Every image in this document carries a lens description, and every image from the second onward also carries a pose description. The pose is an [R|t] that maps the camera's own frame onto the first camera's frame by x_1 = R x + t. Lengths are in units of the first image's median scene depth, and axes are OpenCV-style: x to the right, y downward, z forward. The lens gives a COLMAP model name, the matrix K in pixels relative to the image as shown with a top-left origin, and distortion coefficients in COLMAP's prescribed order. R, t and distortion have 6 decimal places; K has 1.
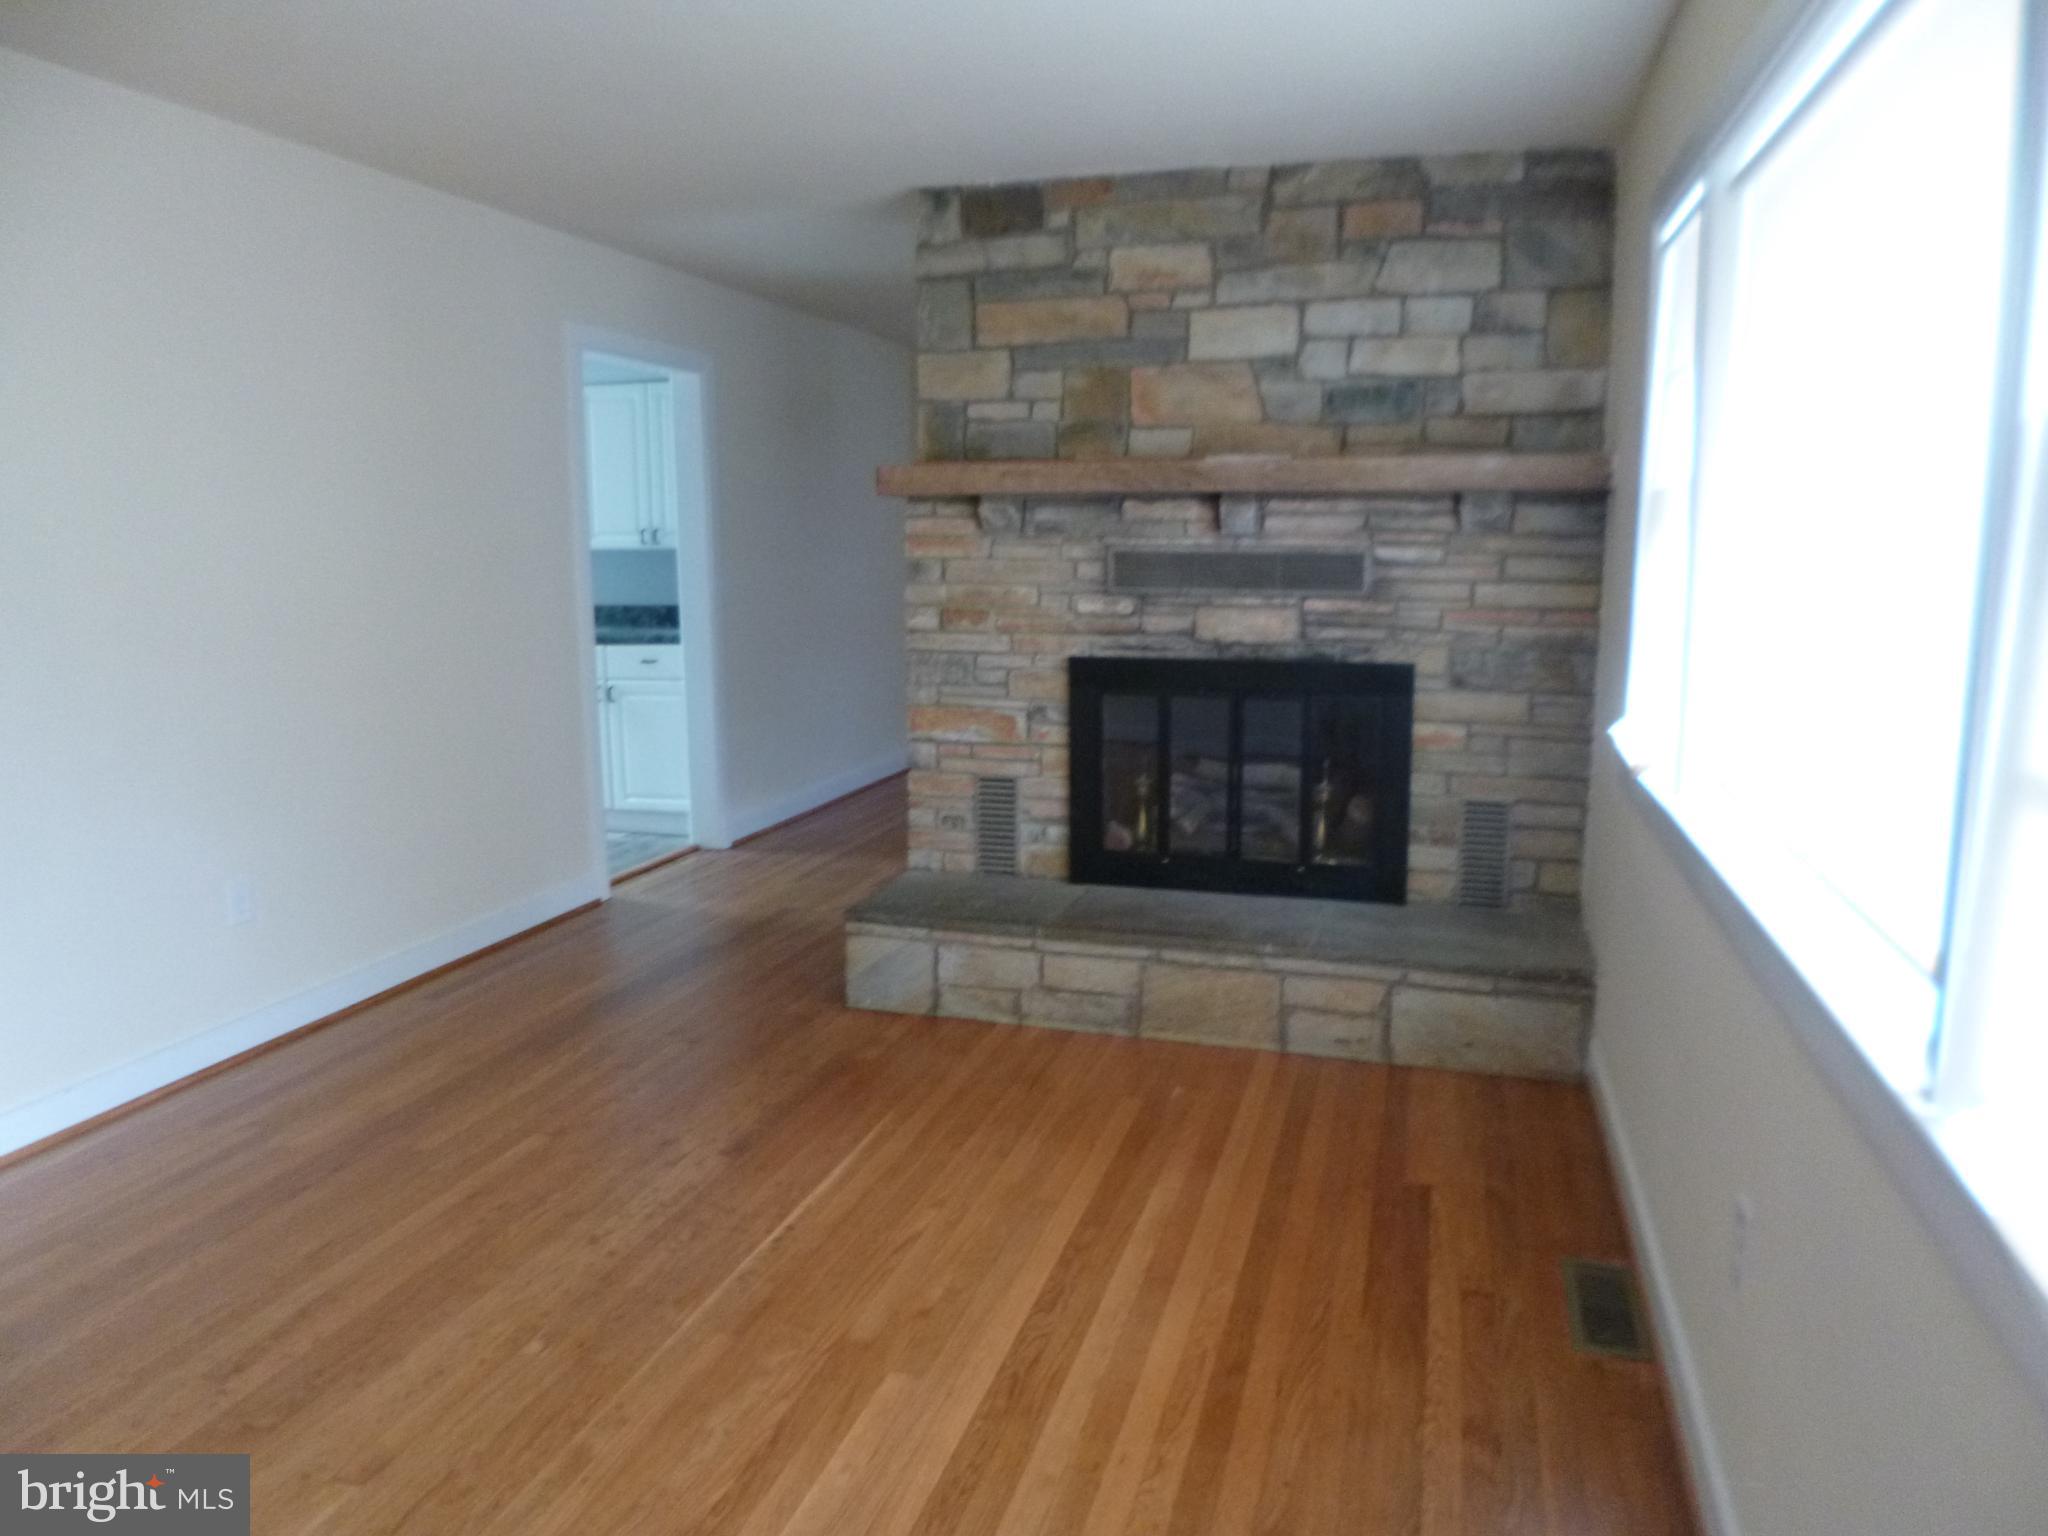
lens RADIAL K [[1430.5, 0, 1022.7], [0, 1430.5, 784.5], [0, 0, 1]] dist [-0.063007, 0.003183]
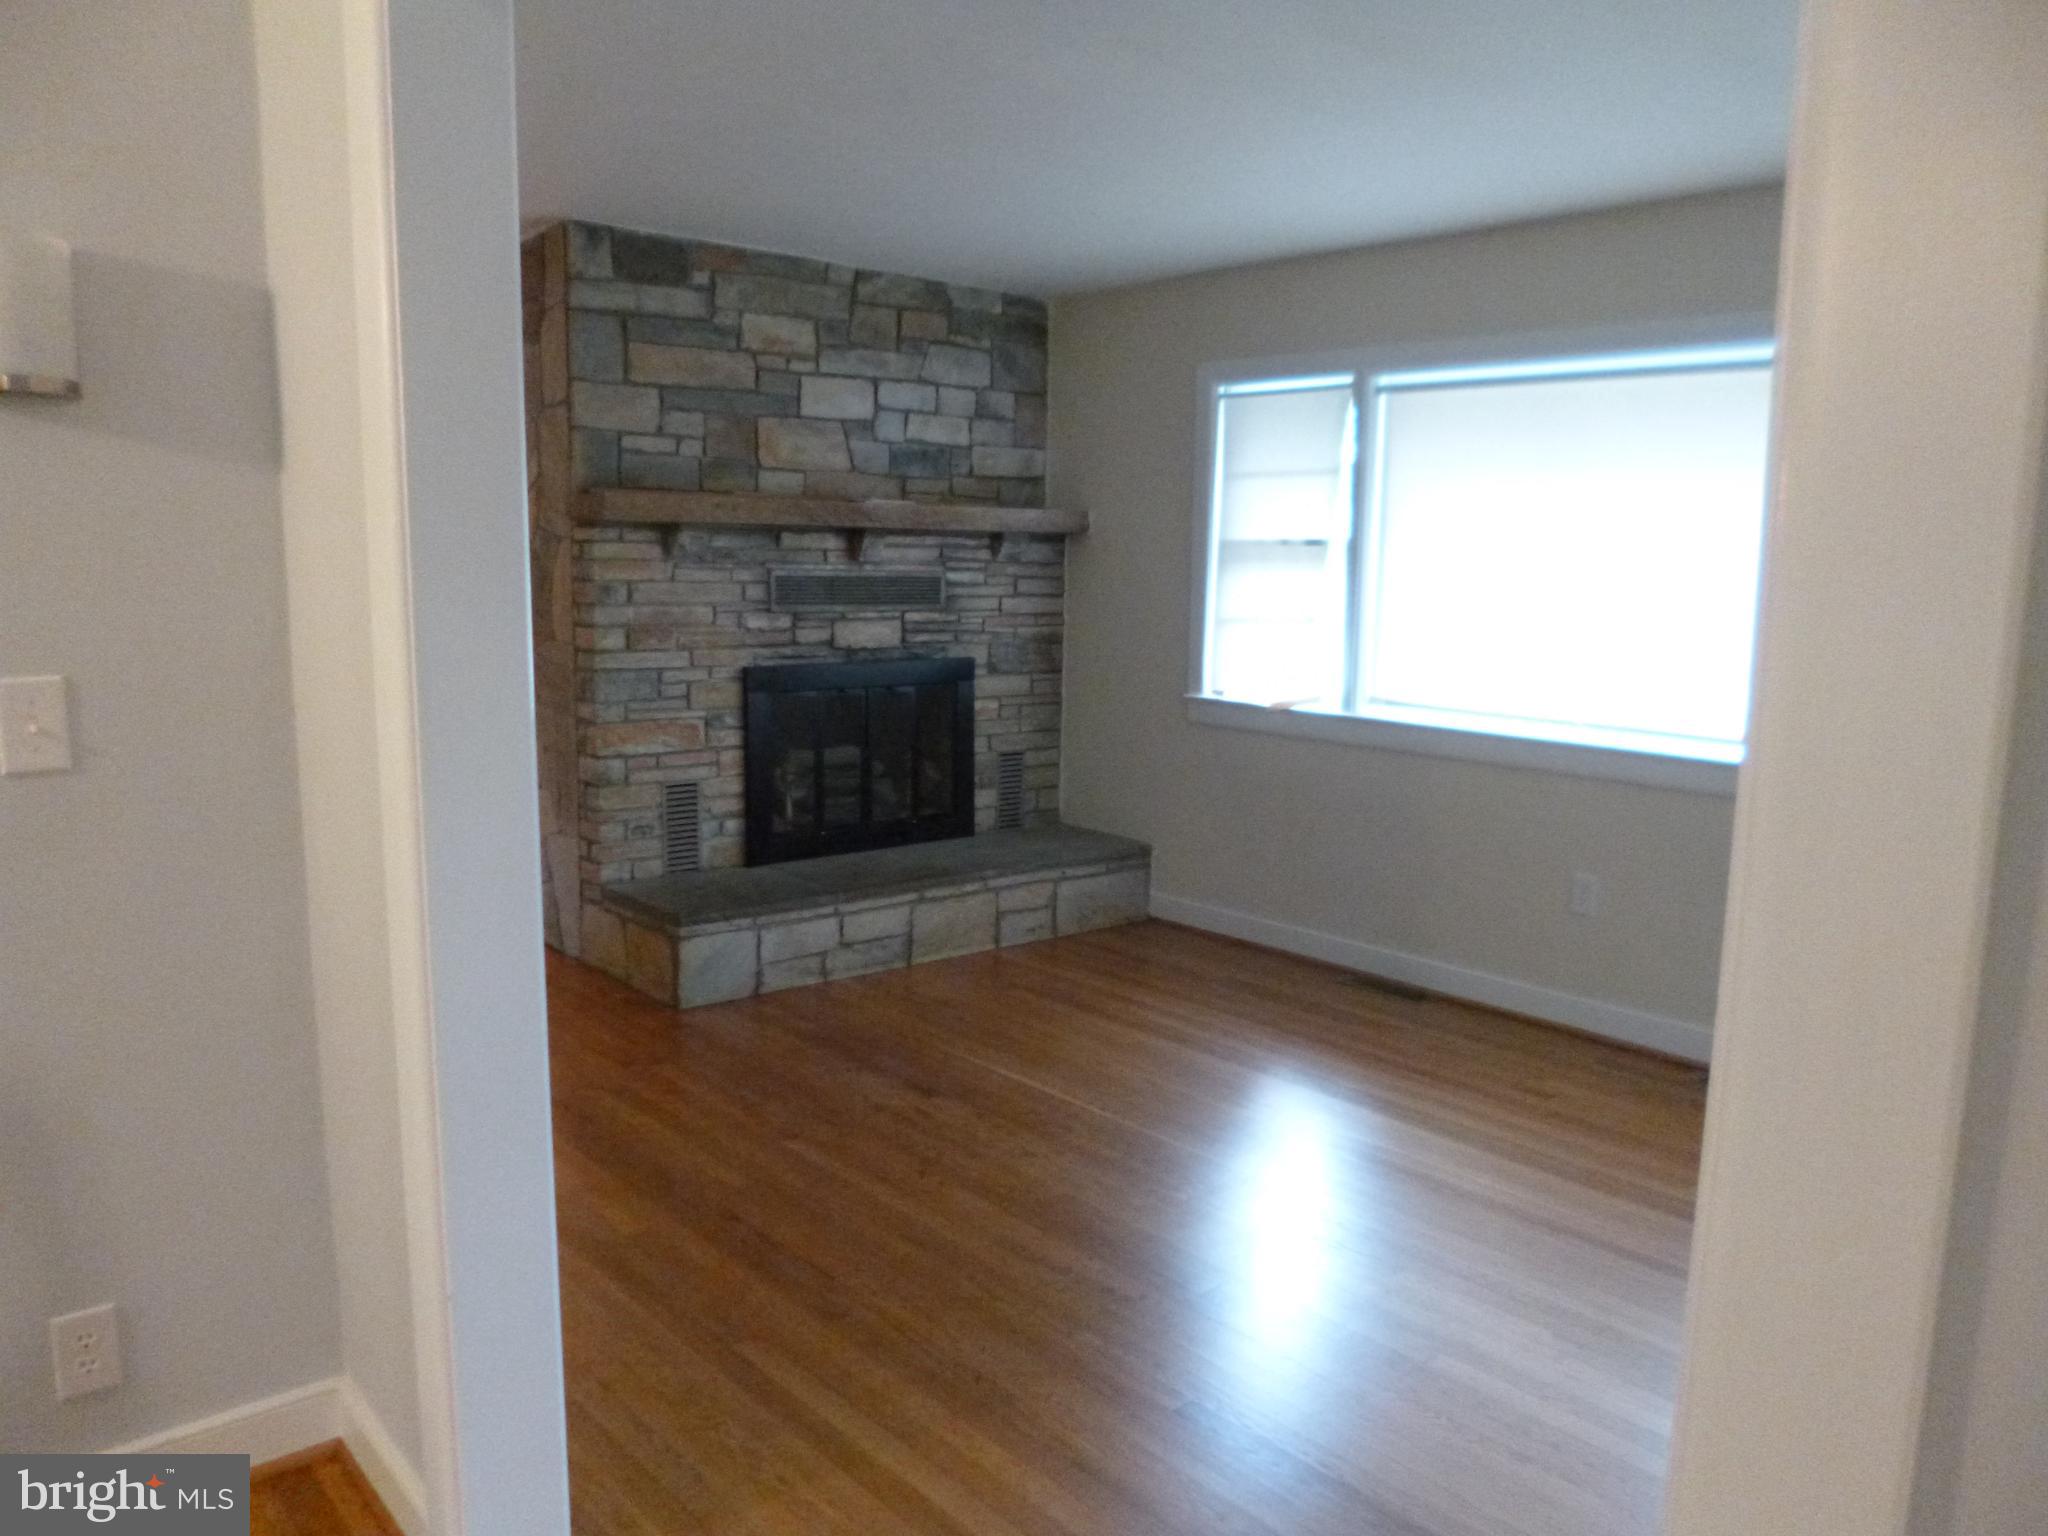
lens RADIAL K [[1452.1, 0, 988.2], [0, 1452.1, 773.2], [0, 0, 1]] dist [-0.045535, 0.006946]
pose [[0.556294, -0.111348, 0.823492, -0.850473], [0.123258, 0.991077, 0.050744, -0.042368], [-0.821794, 0.073273, 0.565054, 0.204124]]
